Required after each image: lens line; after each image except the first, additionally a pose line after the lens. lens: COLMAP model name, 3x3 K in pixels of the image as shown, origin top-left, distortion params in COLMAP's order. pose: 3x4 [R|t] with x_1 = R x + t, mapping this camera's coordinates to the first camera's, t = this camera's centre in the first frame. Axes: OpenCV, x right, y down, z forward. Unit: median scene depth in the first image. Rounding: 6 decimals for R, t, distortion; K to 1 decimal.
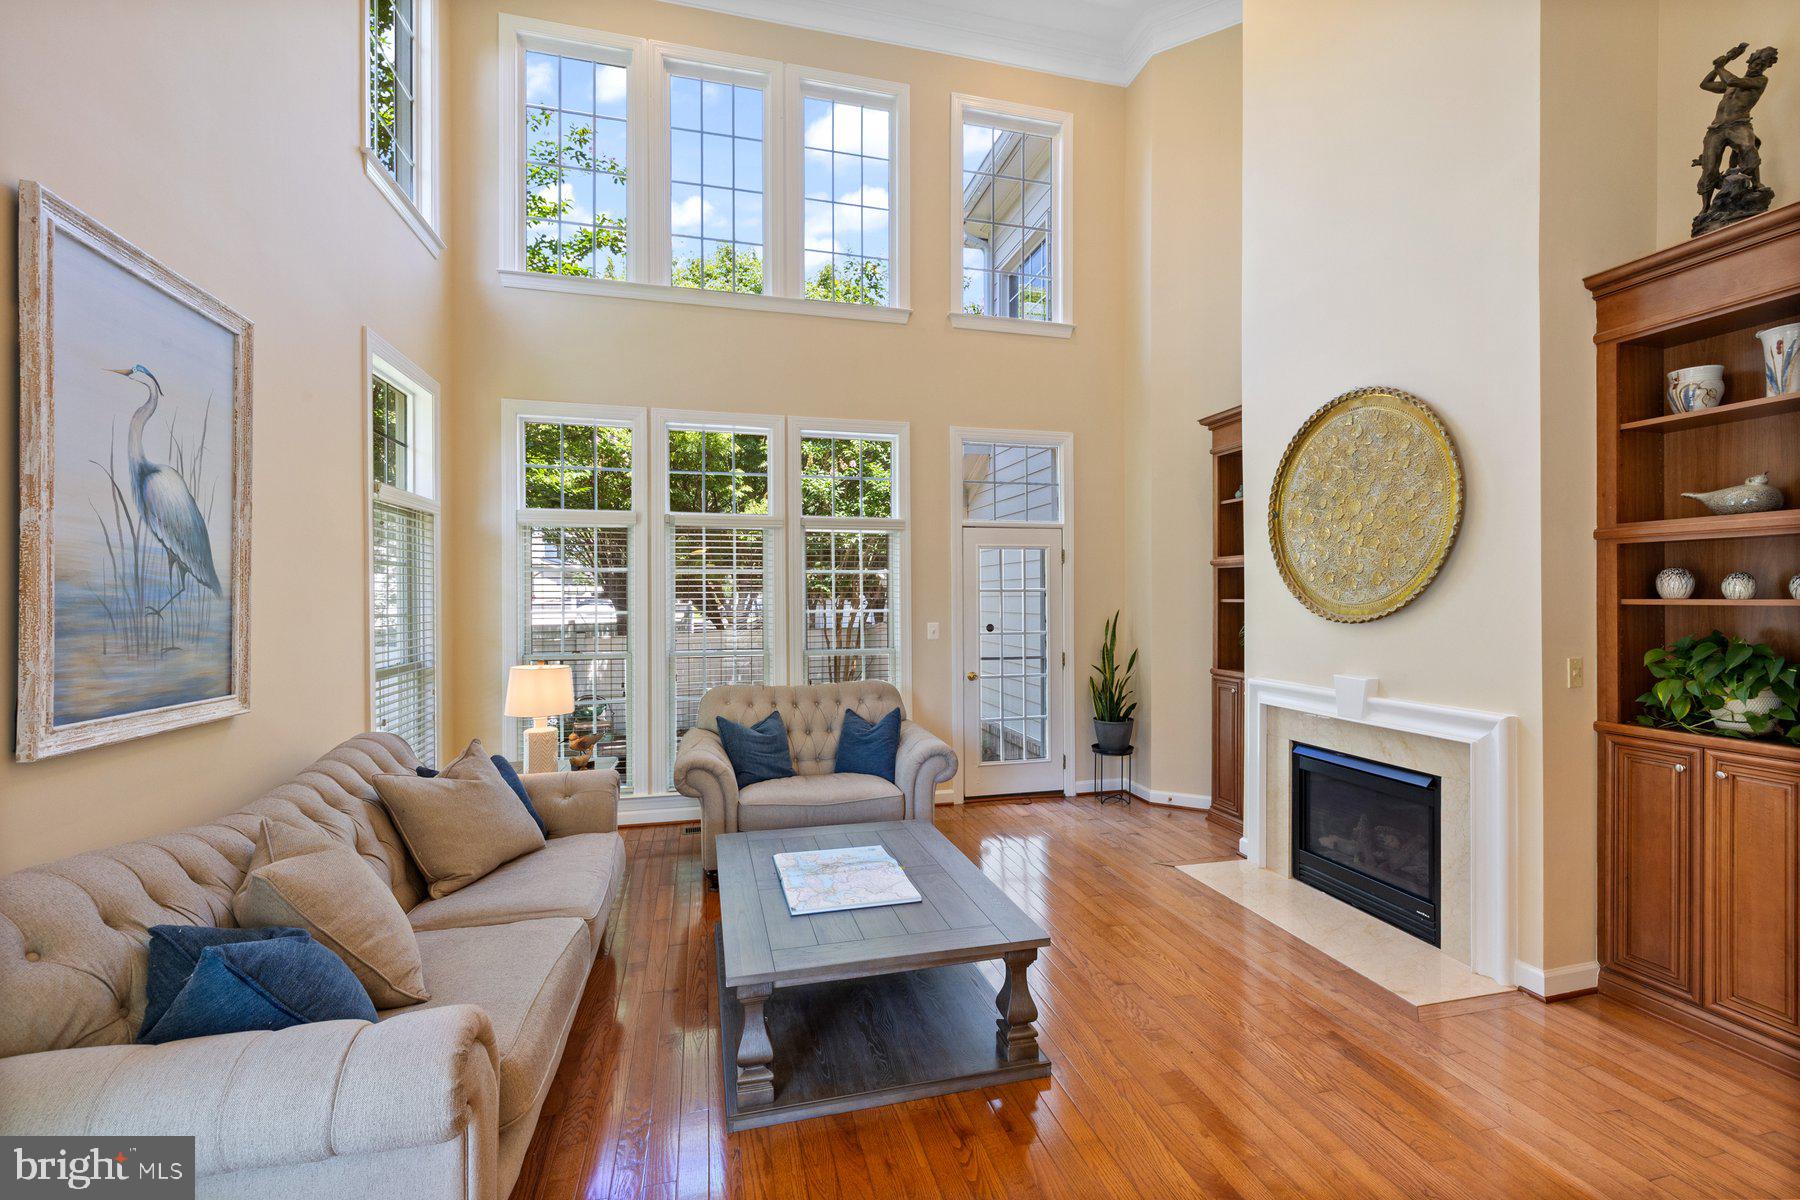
lens RADIAL K [[761.2, 0, 899.6], [0, 761.2, 603.2], [0, 0, 1]] dist [0.000513, -0.000599]
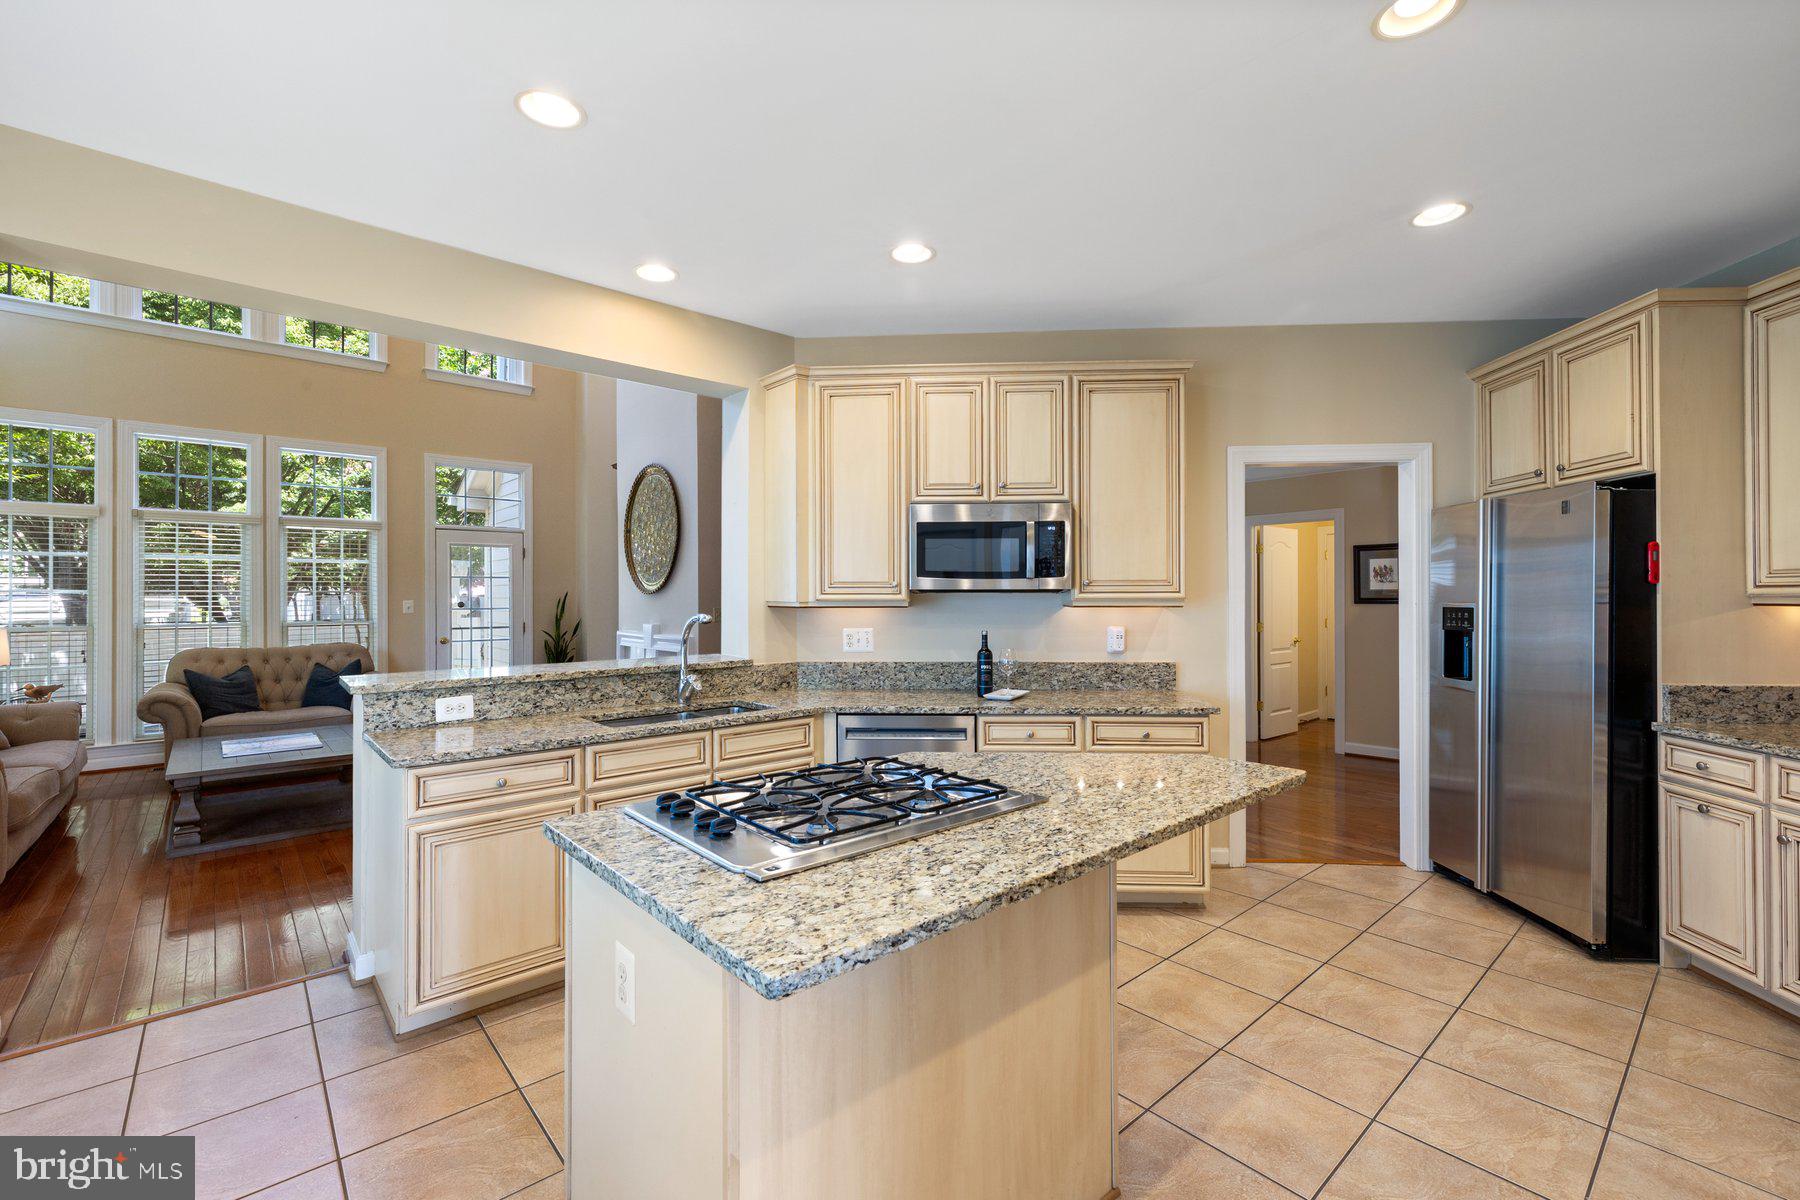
lens RADIAL K [[761.9, 0, 899.0], [0, 761.9, 593.7], [0, 0, 1]] dist [0.000985, 0.000594]
pose [[0.888473, 0.002247, 0.458924, 0.227721], [0.002660, 0.999946, -0.010047, 0.033973], [-0.458922, 0.010147, 0.888419, -0.664511]]
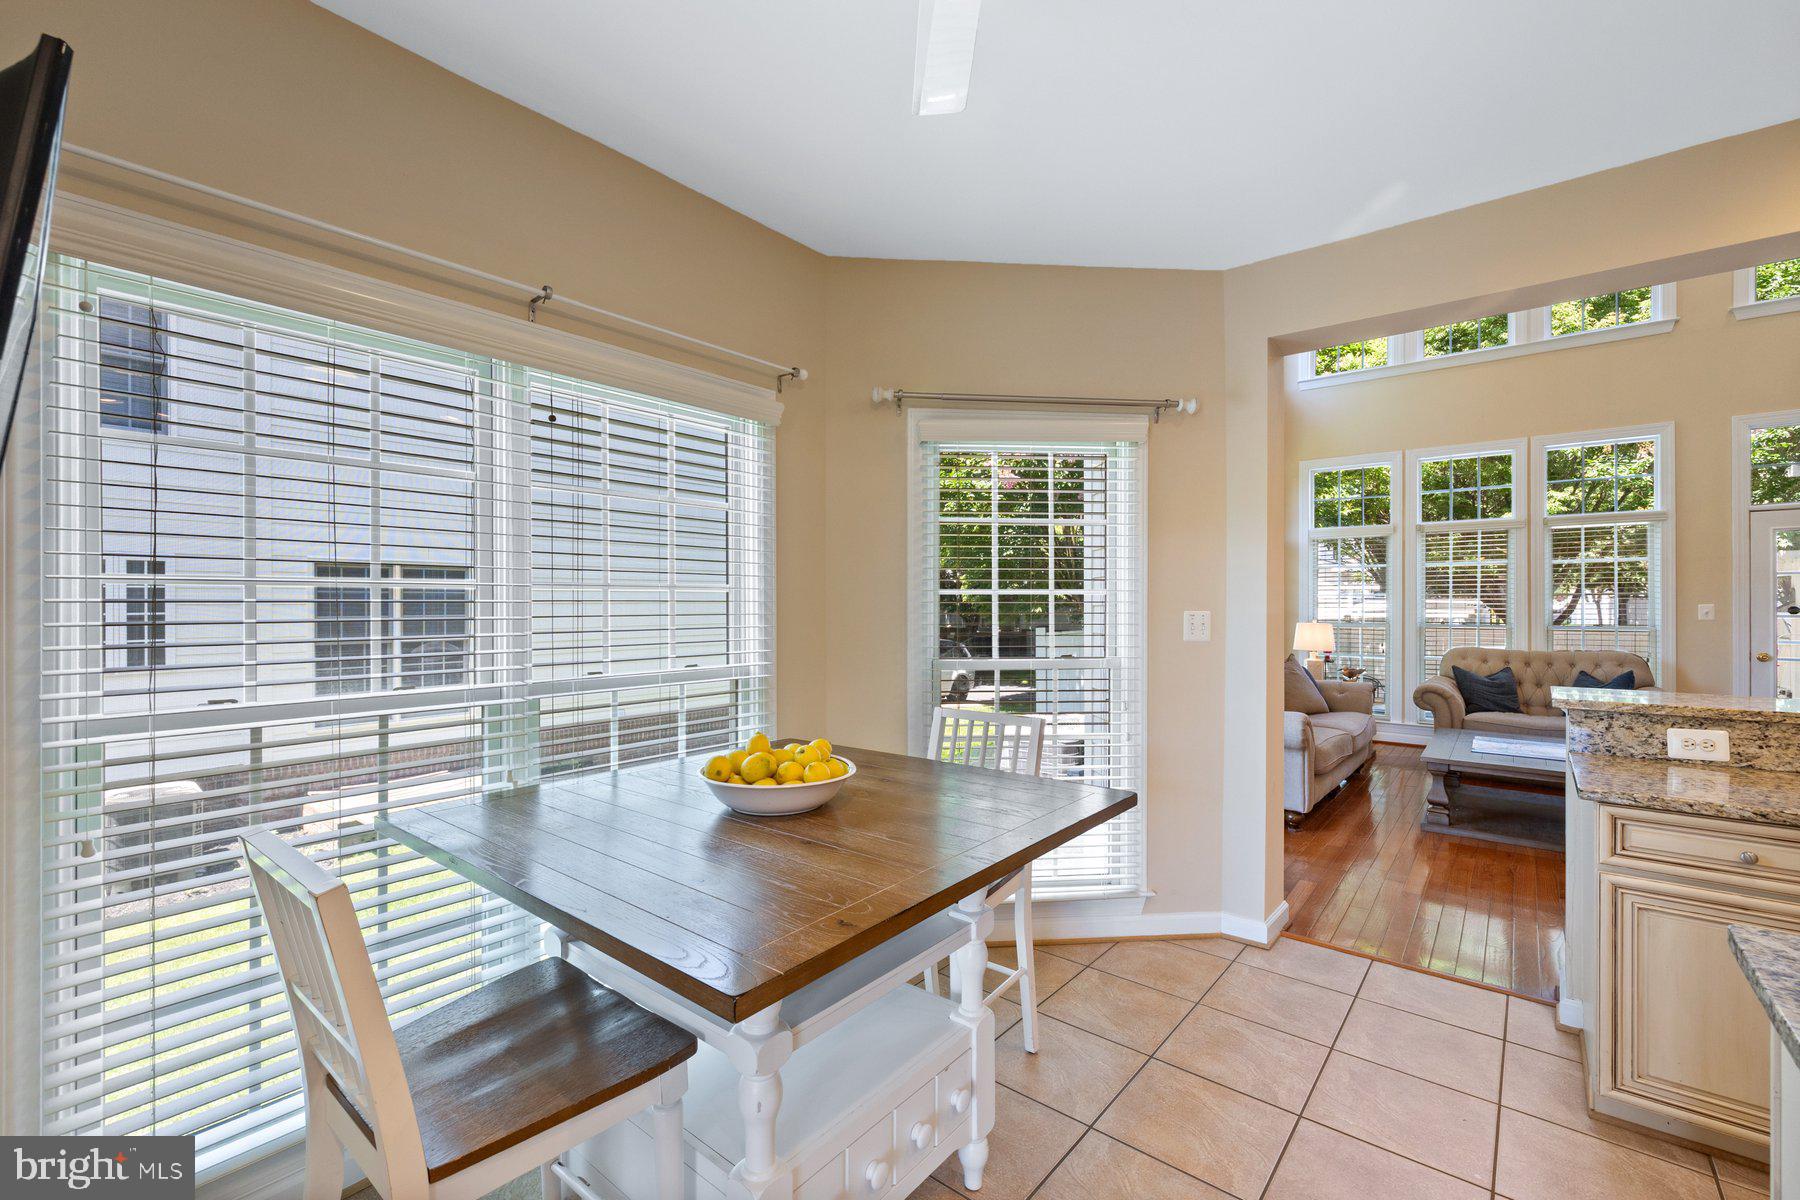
lens RADIAL K [[761.2, 0, 899.6], [0, 761.2, 603.2], [0, 0, 1]] dist [0.000513, -0.000599]
pose [[0.590071, 0.004274, -0.807340, 0.280264], [-0.005289, 0.999985, 0.001427, 0.033176], [0.807334, 0.003428, 0.590084, -0.636291]]
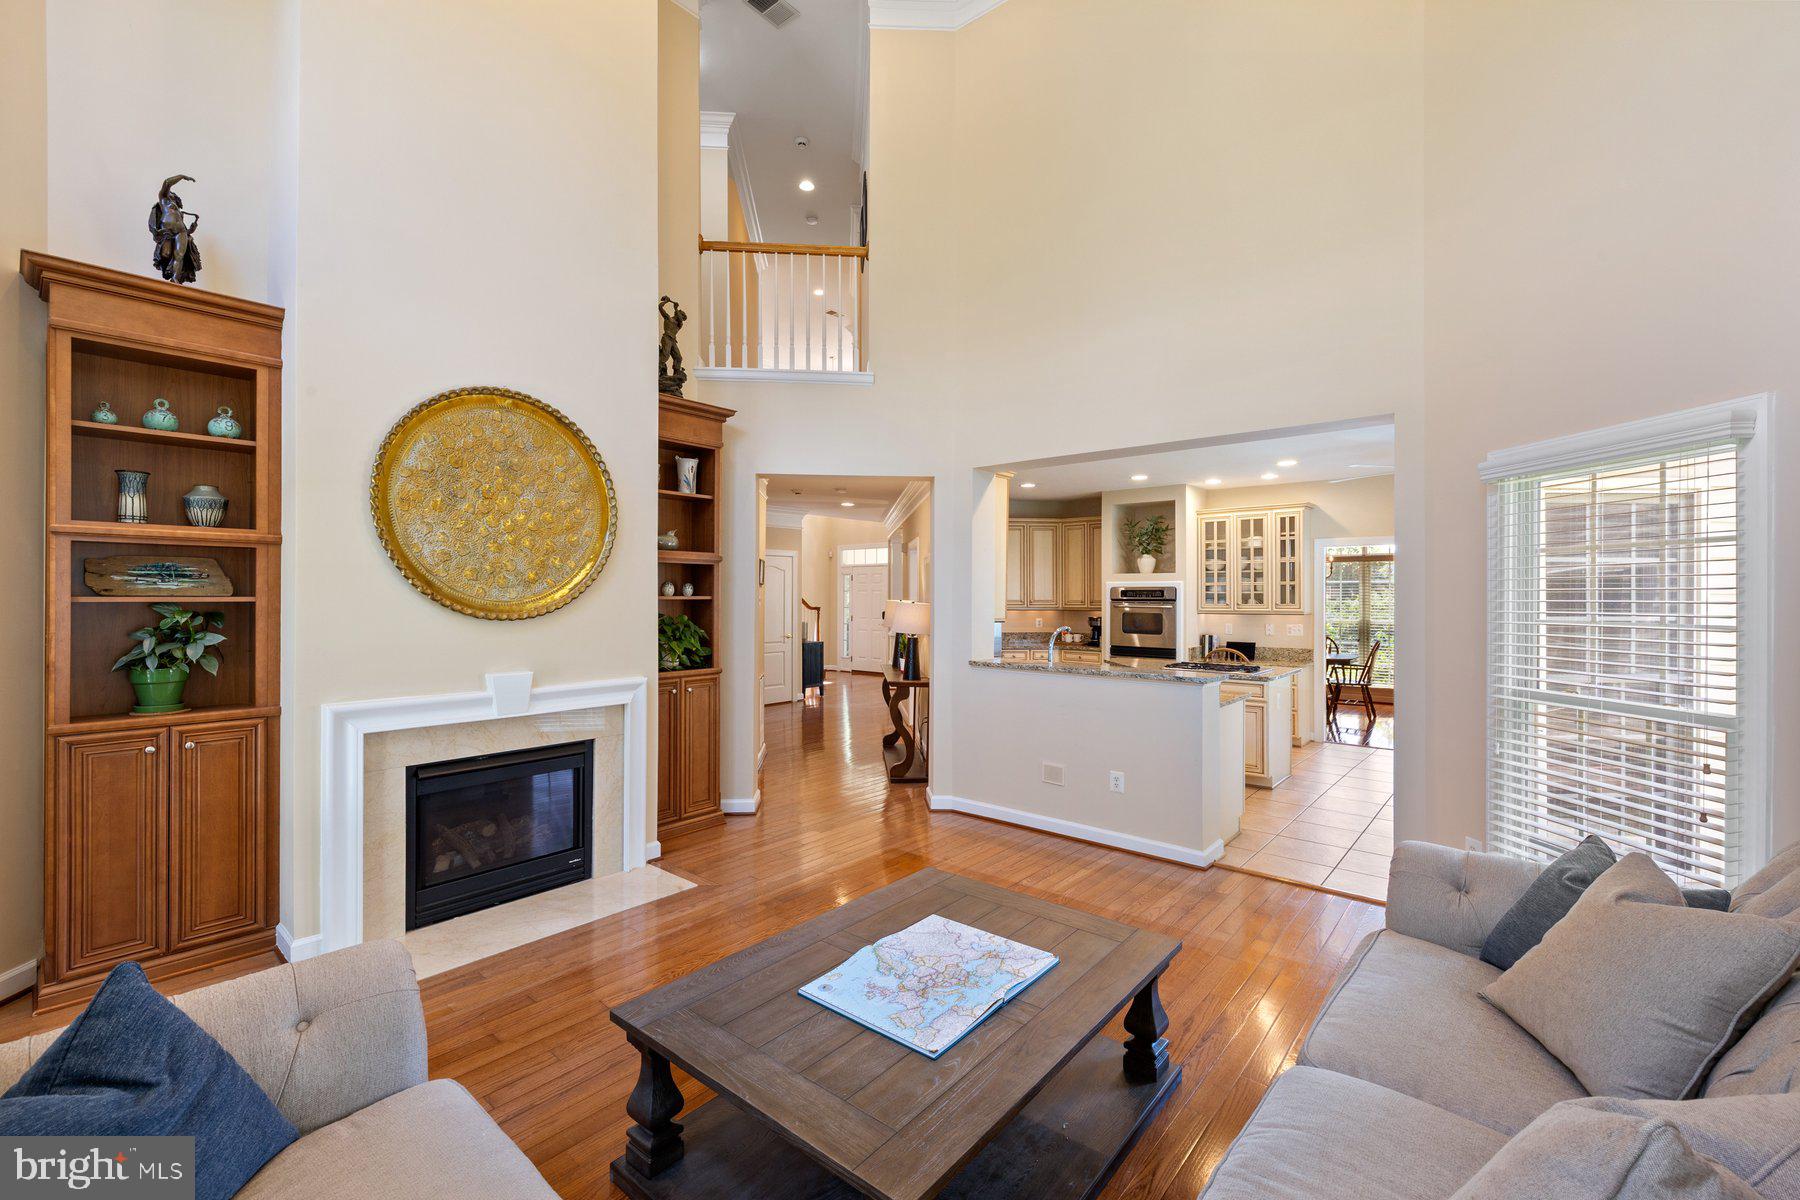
lens RADIAL K [[761.2, 0, 899.6], [0, 761.2, 603.2], [0, 0, 1]] dist [0.000513, -0.000599]
pose [[-0.589017, -0.005827, 0.808099, -0.413080], [0.002894, 0.999952, 0.009320, -0.002550], [-0.808115, 0.007828, -0.588972, 0.933697]]
